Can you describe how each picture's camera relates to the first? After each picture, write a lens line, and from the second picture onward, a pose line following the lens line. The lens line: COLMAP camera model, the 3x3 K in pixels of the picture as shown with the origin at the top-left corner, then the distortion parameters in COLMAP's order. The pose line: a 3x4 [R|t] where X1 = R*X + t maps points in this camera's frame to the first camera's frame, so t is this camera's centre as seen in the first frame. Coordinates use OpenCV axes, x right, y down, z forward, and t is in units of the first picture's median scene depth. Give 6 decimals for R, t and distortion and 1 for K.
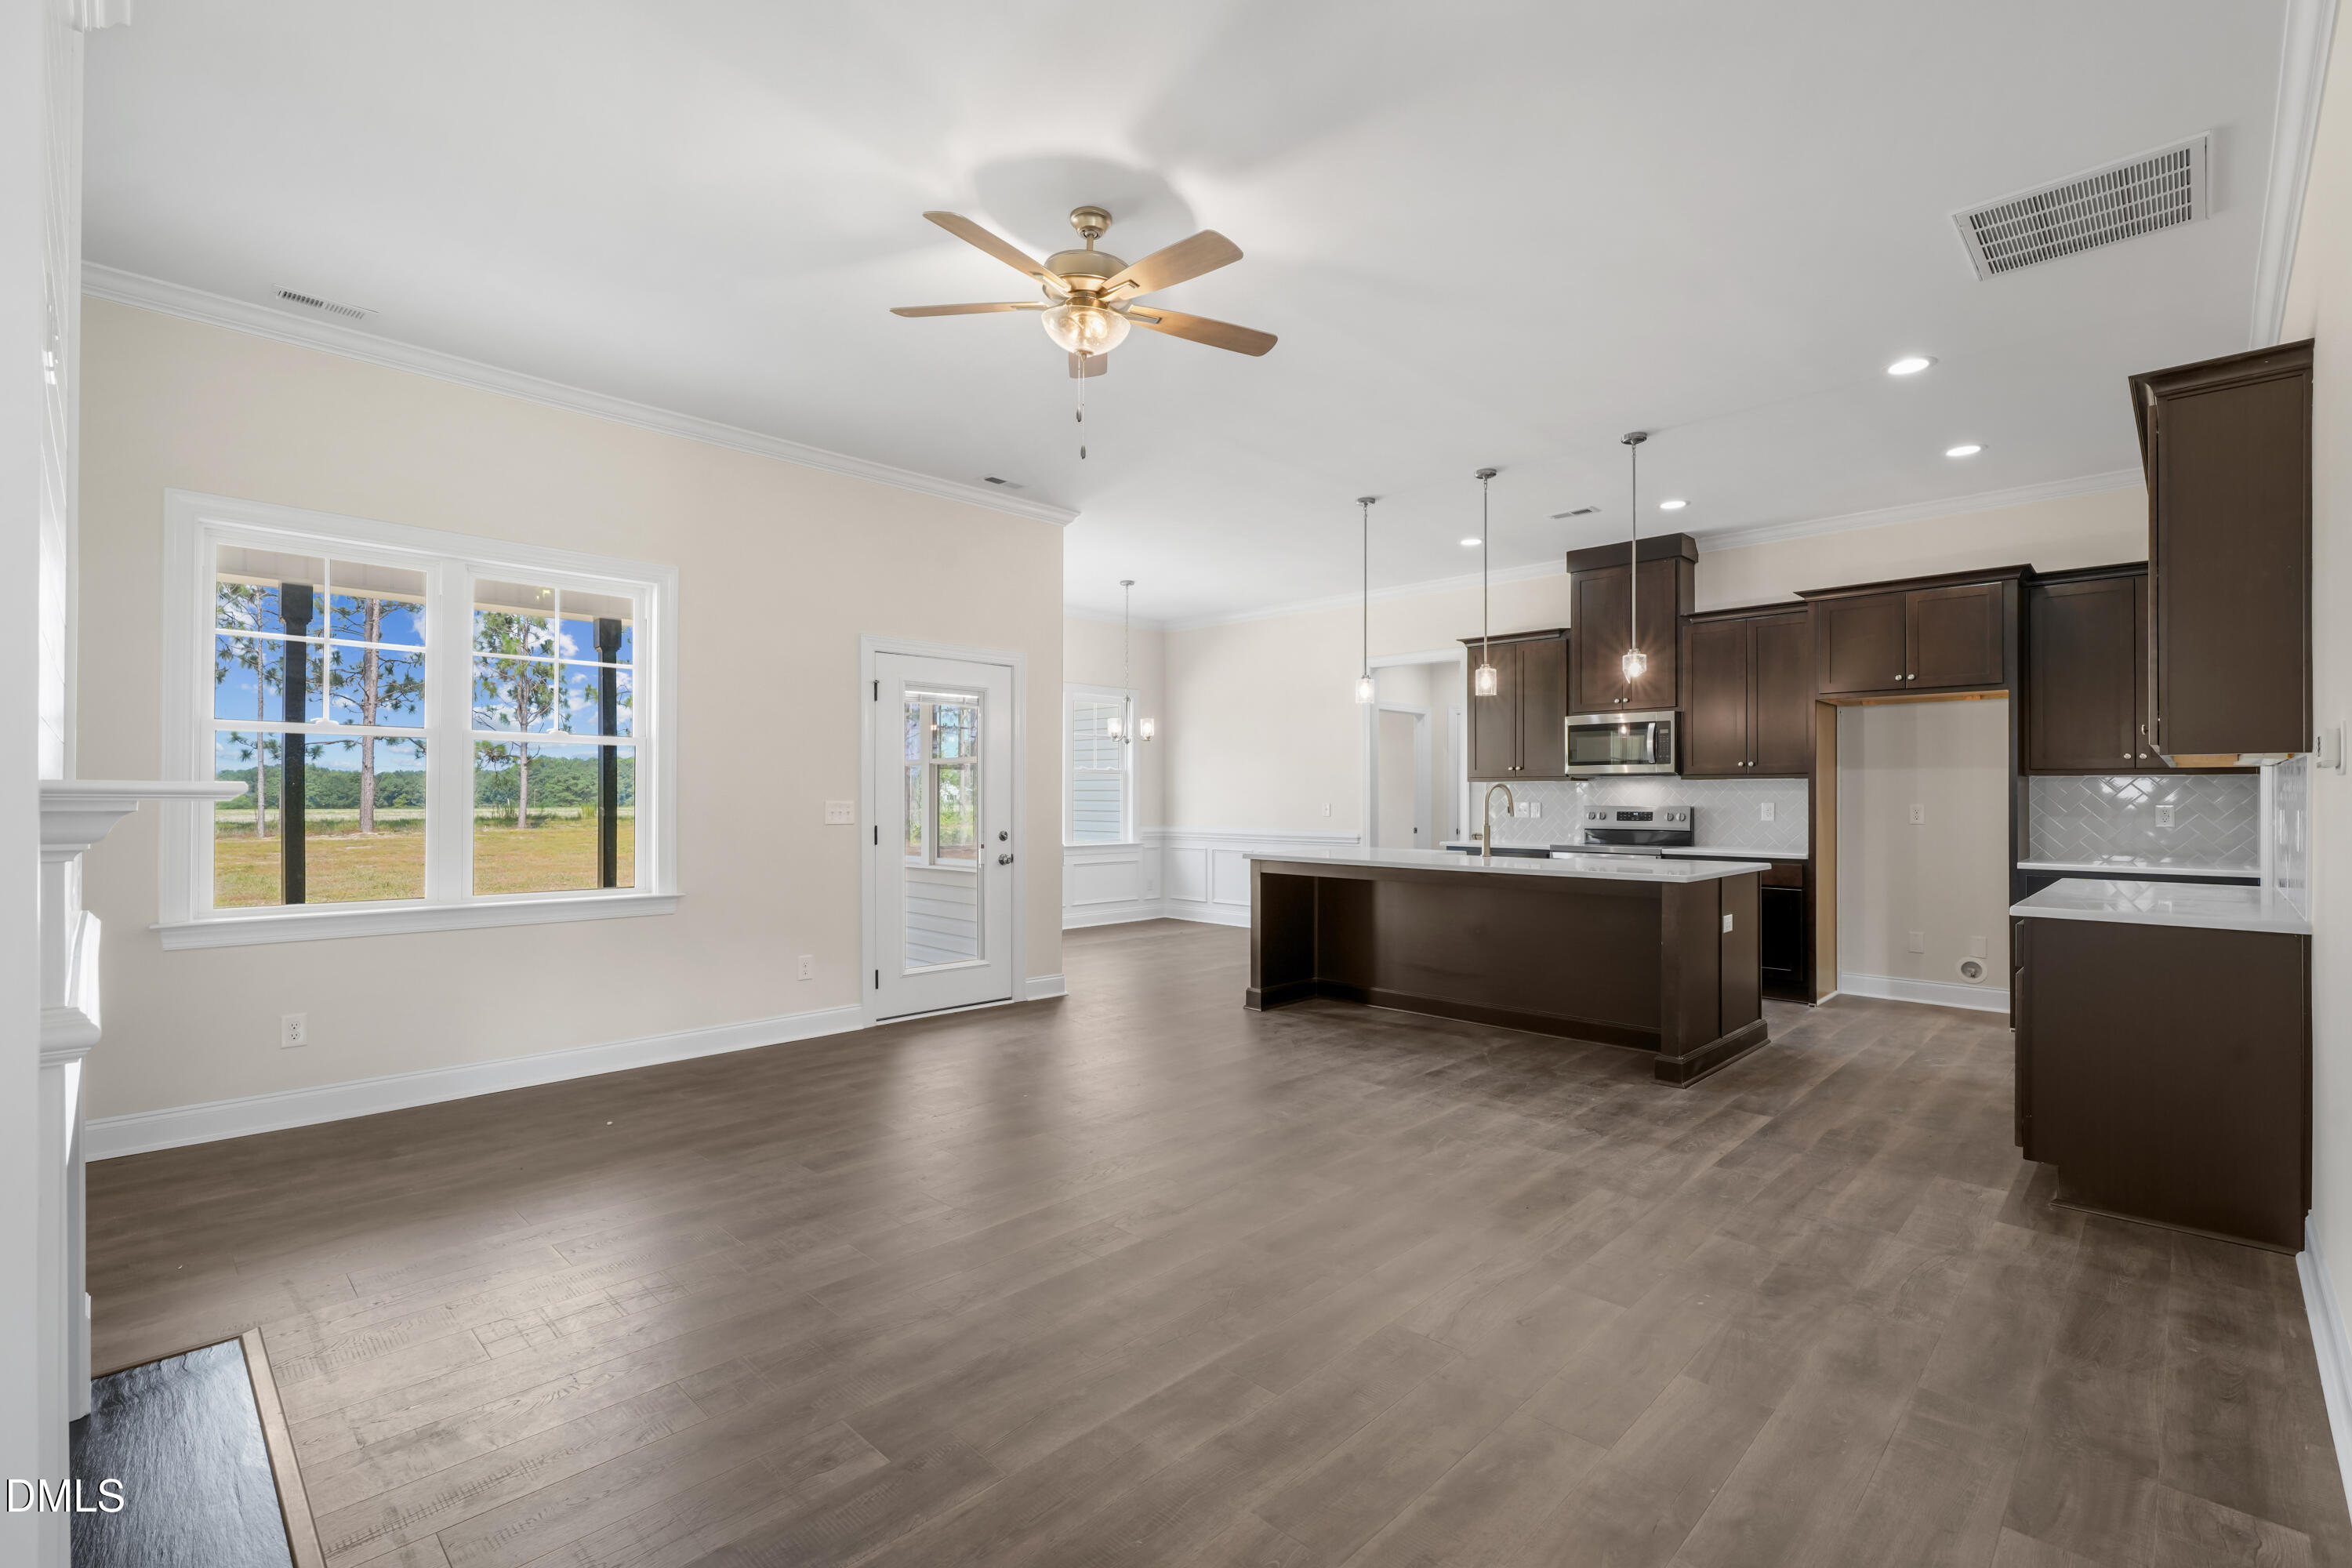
lens RADIAL K [[1048.2, 0, 1166.0], [0, 1048.2, 800.4], [0, 0, 1]] dist [0.003931, -0.000323]
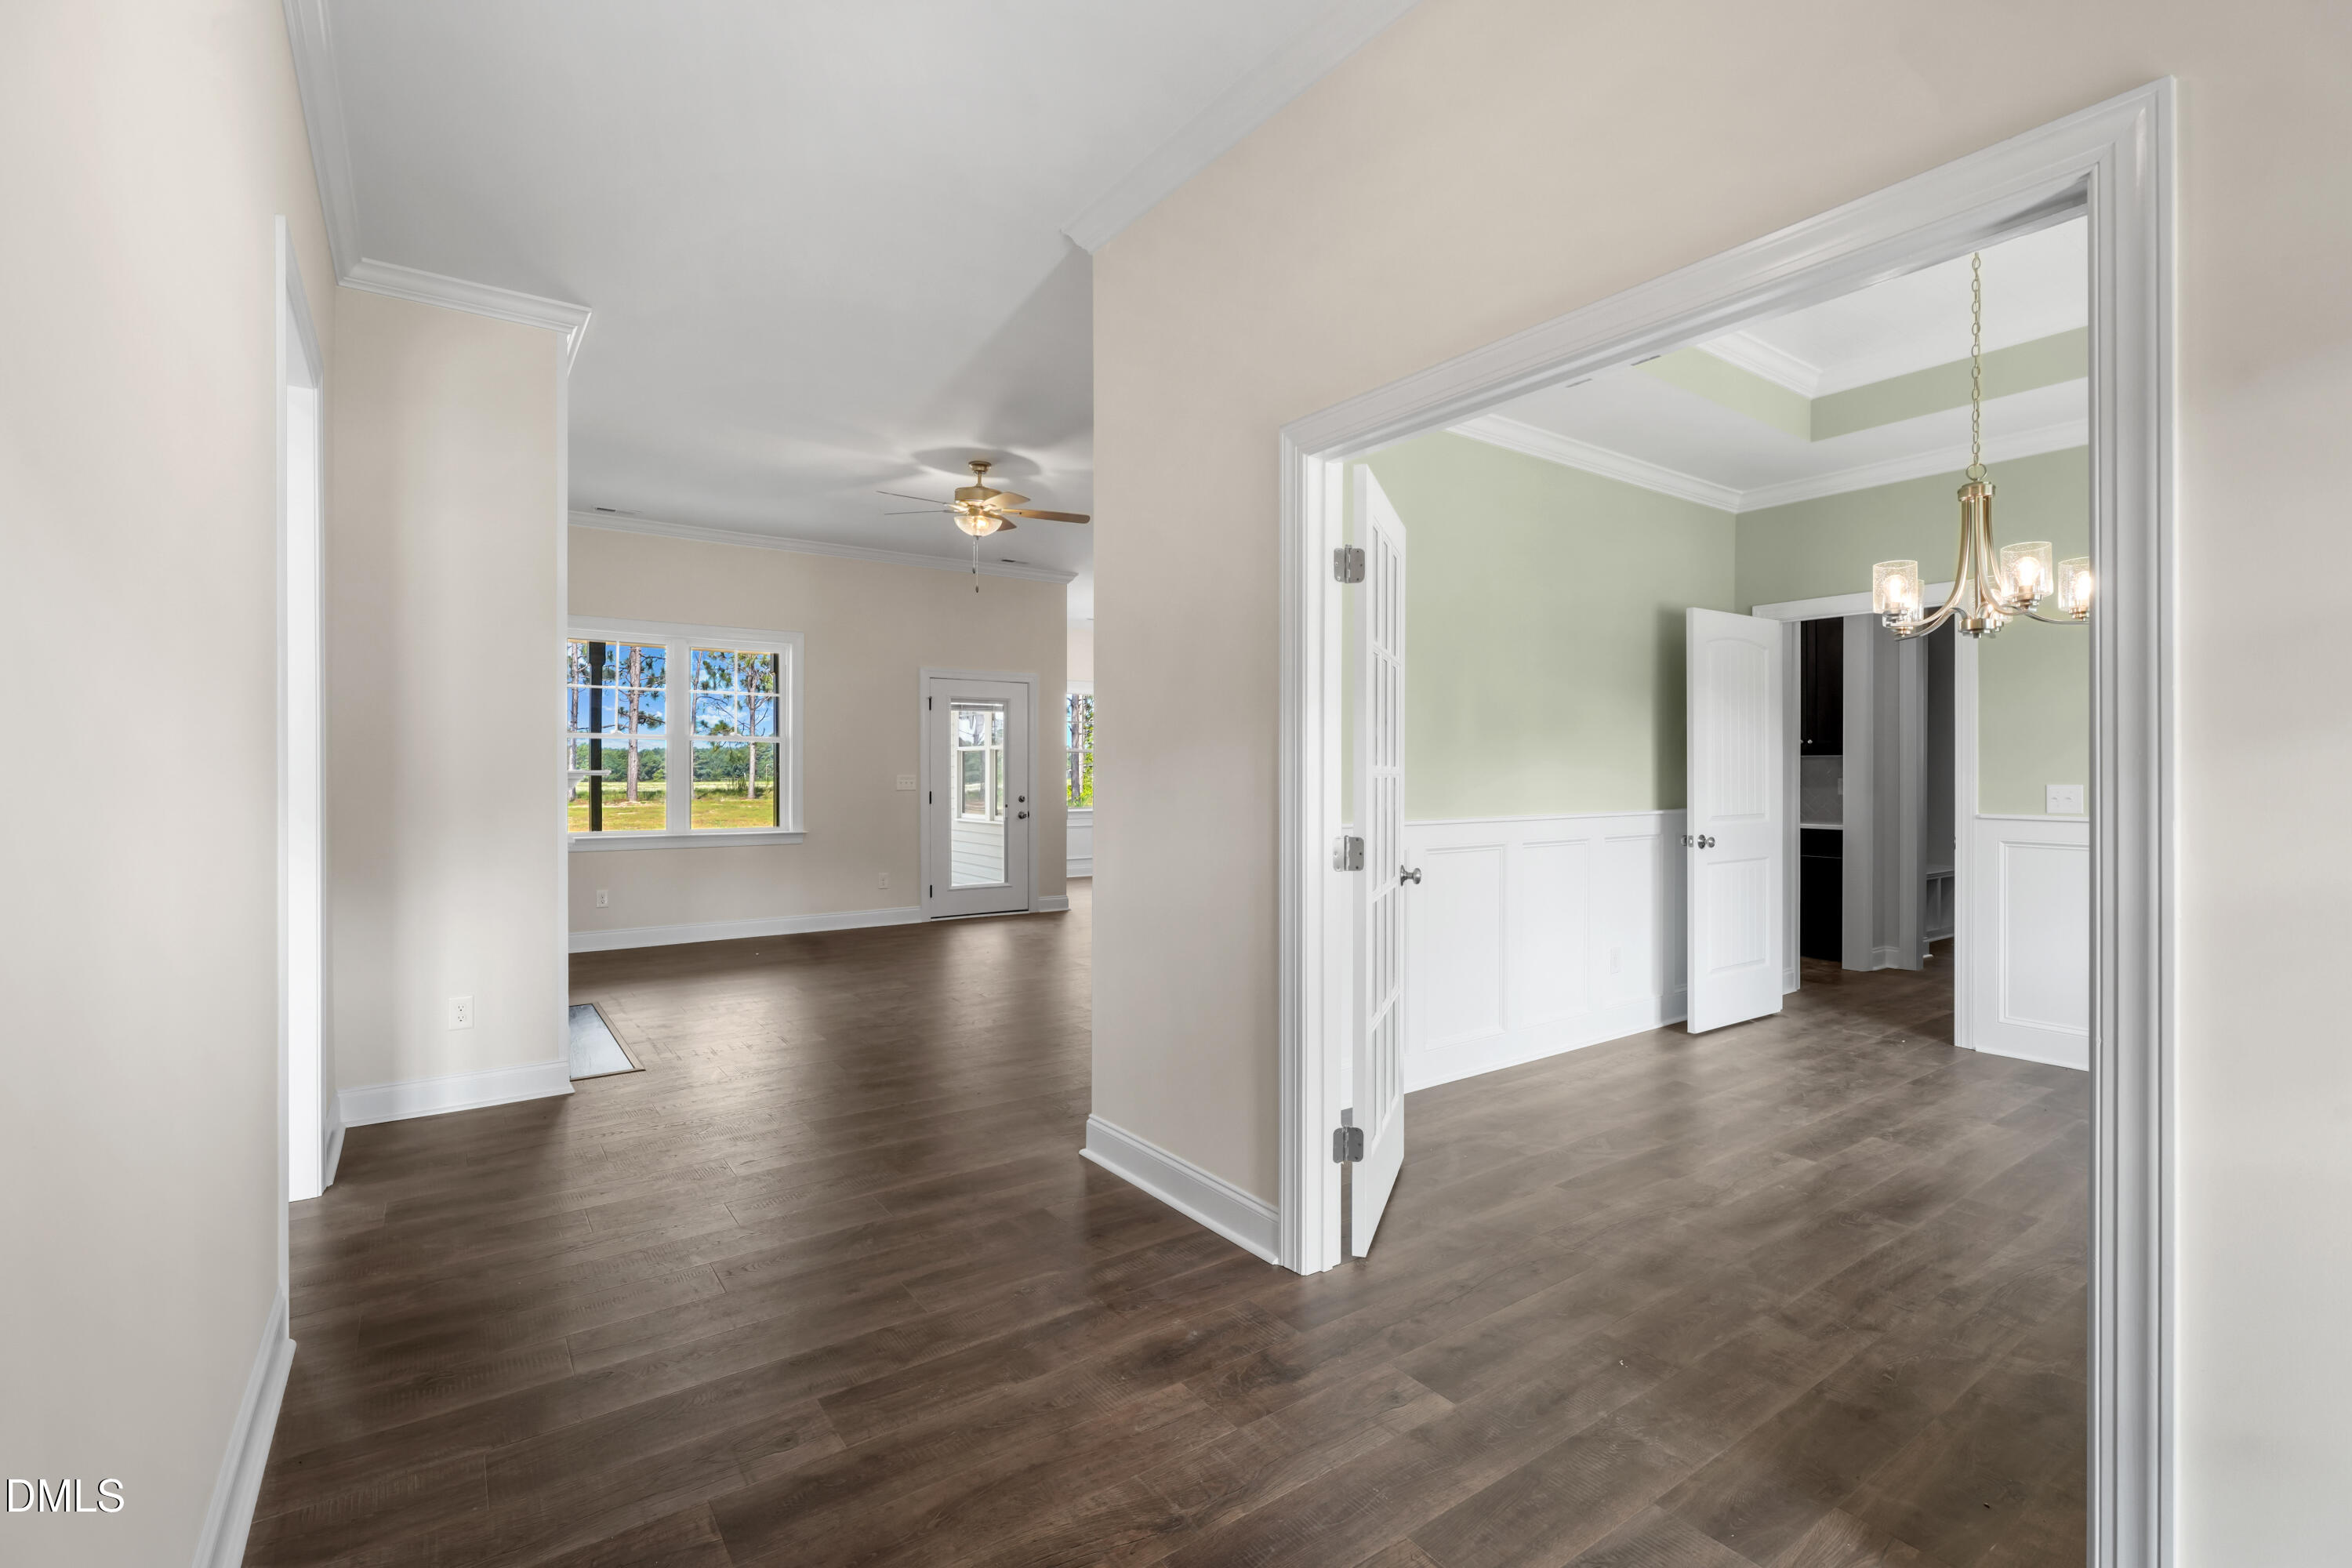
lens RADIAL K [[1048.2, 0, 1175.2], [0, 1048.2, 776.9], [0, 0, 1]] dist [0.003931, -0.000323]
pose [[0.985137, 0.001439, -0.171765, 0.303185], [-0.001168, 0.999998, 0.001681, 0.000338], [0.171767, -0.001455, 0.985136, -0.401984]]
